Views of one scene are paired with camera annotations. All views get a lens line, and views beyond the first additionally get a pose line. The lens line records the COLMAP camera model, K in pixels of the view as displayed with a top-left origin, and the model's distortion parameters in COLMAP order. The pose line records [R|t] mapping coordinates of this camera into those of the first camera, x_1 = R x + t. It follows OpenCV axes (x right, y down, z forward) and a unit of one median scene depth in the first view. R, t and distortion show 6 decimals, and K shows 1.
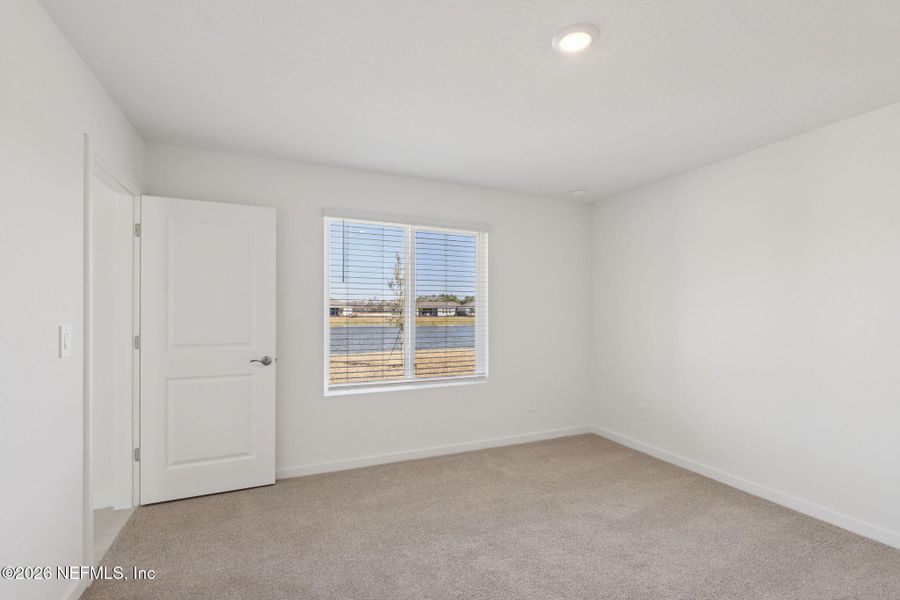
lens RADIAL K [[407.2, 0, 472.7], [0, 407.2, 313.8], [0, 0, 1]] dist [0.002993, -0.001291]
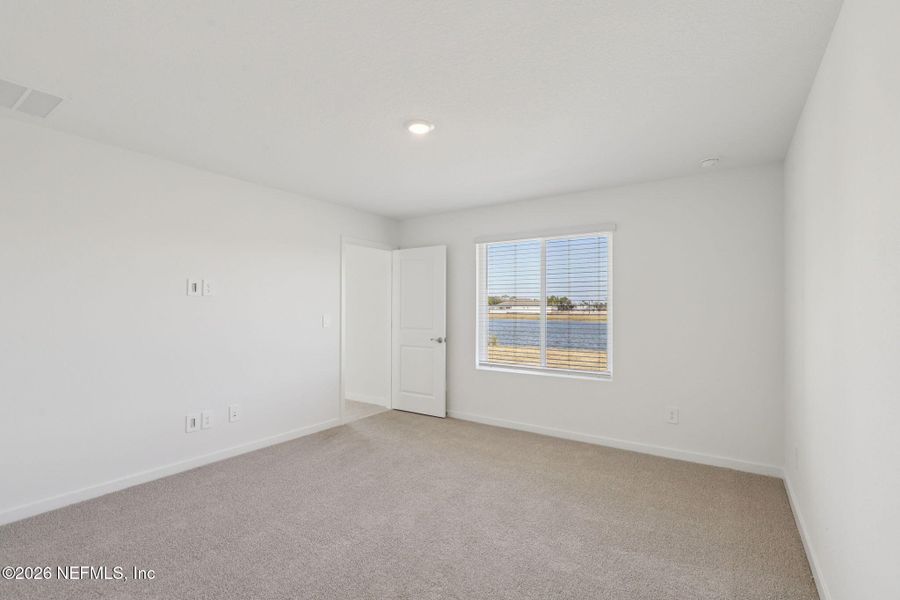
lens RADIAL K [[407.2, 0, 453.8], [0, 407.2, 316.8], [0, 0, 1]] dist [0.002993, -0.001291]
pose [[0.536246, 0.017796, -0.843874, 0.785304], [-0.006832, 0.999836, 0.016744, -0.004839], [0.844034, -0.003213, 0.536280, 0.157735]]
